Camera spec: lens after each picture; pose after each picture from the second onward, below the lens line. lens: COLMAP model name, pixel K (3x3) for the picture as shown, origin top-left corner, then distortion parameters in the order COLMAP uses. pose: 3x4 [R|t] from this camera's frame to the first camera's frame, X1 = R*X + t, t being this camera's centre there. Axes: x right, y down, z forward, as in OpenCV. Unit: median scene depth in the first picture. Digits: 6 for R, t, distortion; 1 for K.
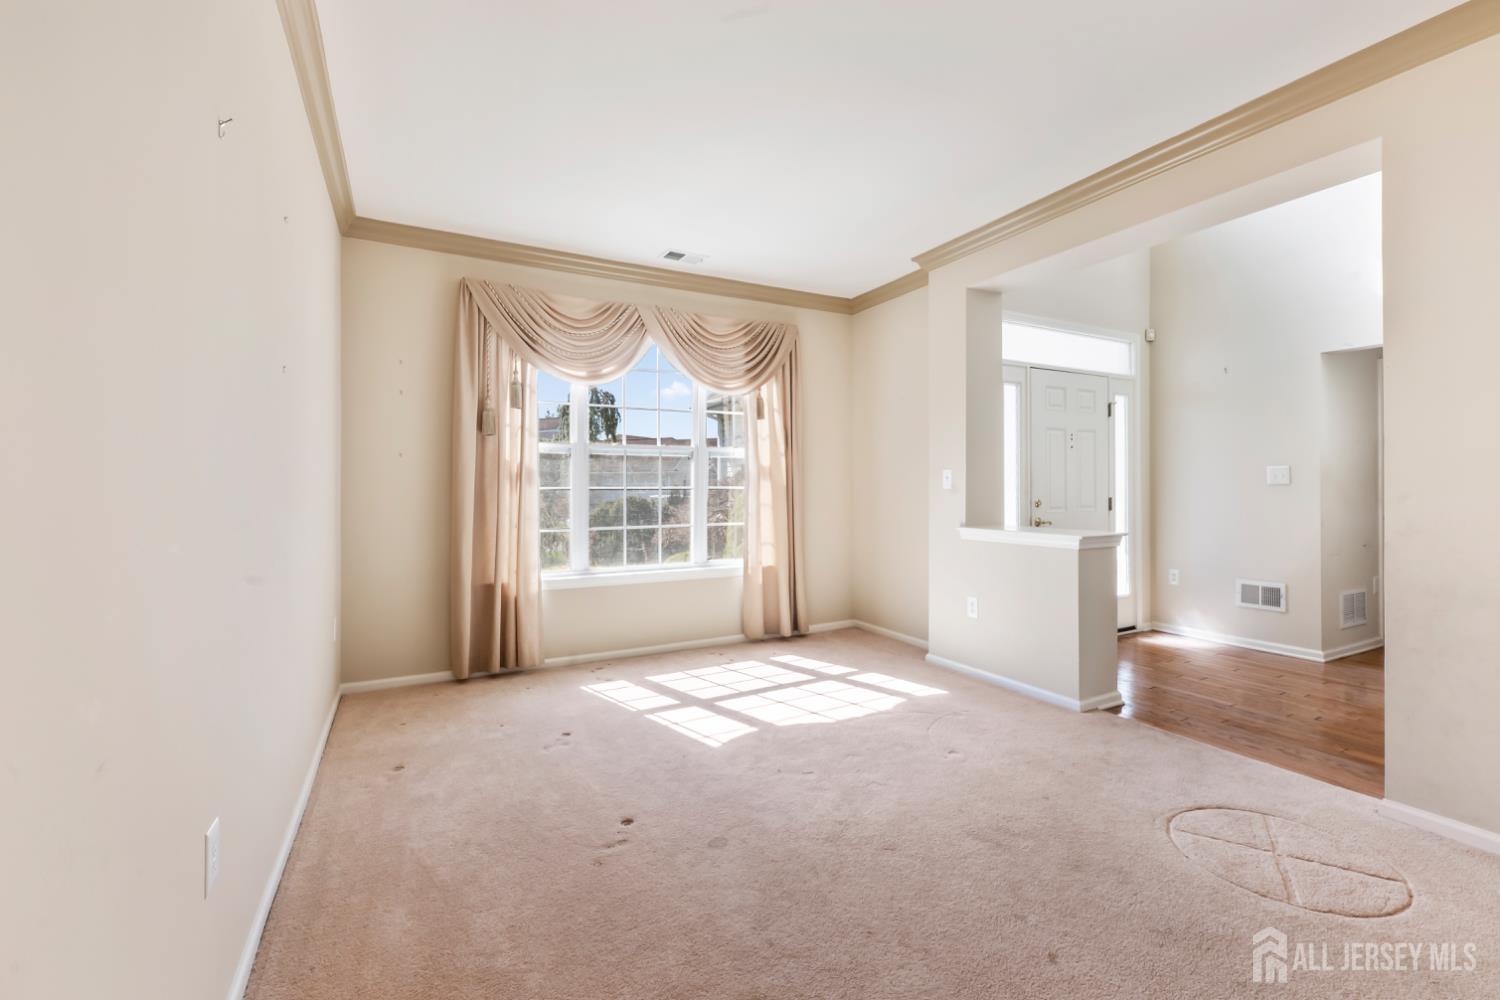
lens RADIAL K [[634.1, 0, 750.8], [0, 634.1, 486.4], [0, 0, 1]] dist [0.001071, 0.000405]
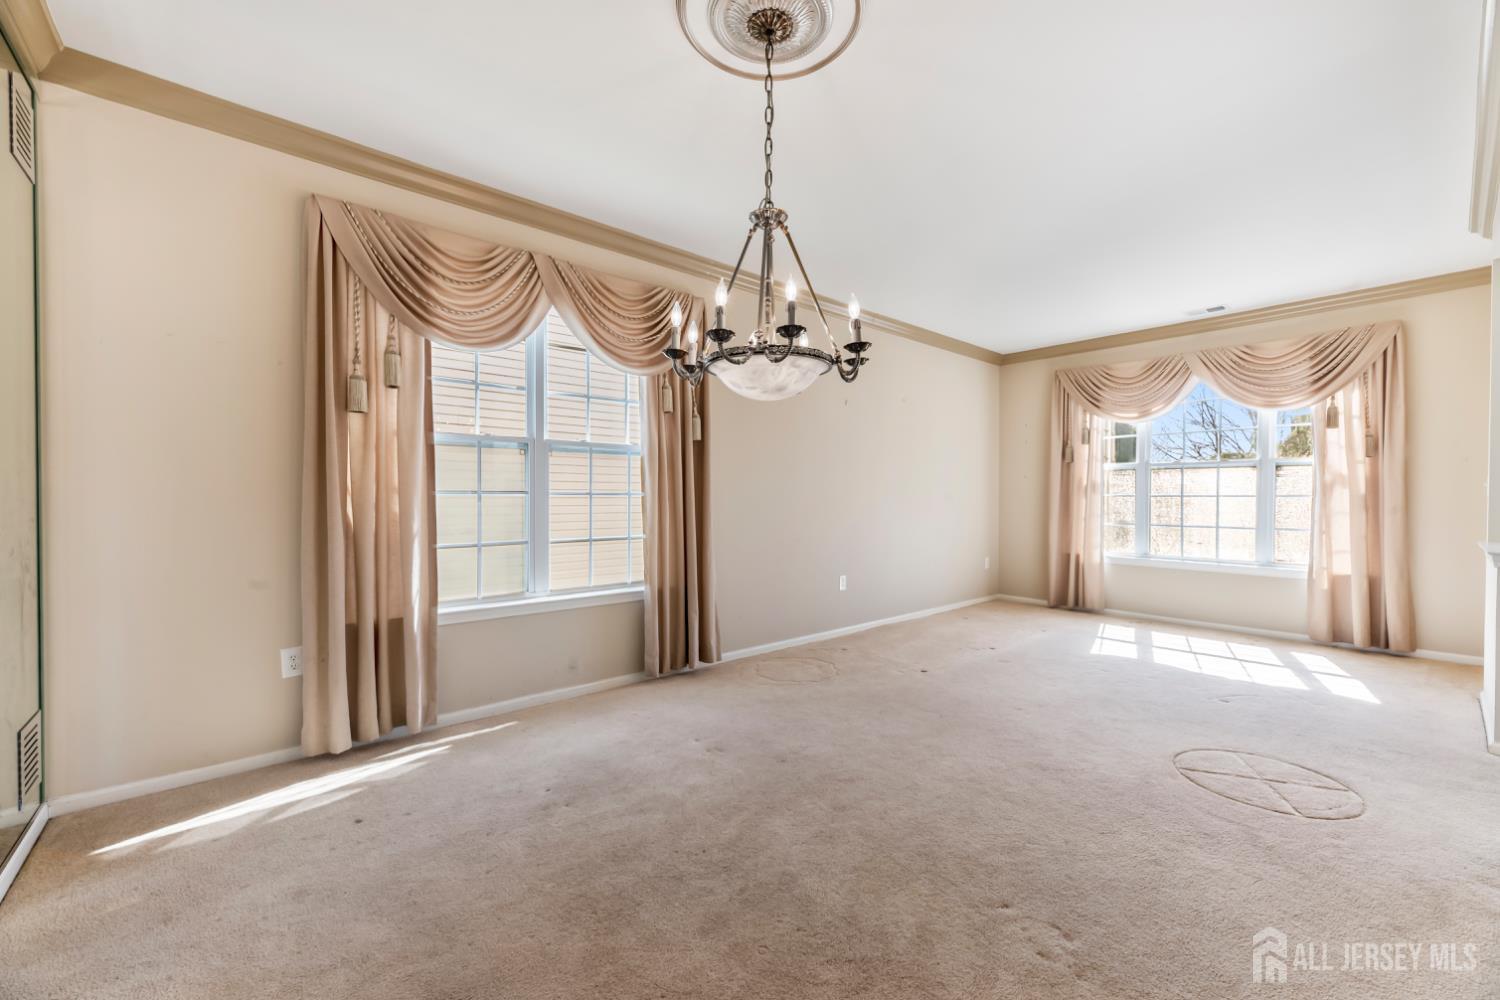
lens RADIAL K [[599.9, 0, 750.0], [0, 599.9, 500.0], [0, 0, 1]] dist [-0.000153, -0.000013]
pose [[0.213801, 0.007468, -0.976849, 0.814963], [0.001668, 0.999967, 0.008010, 0.000697], [0.976876, -0.003341, 0.213782, -0.123788]]
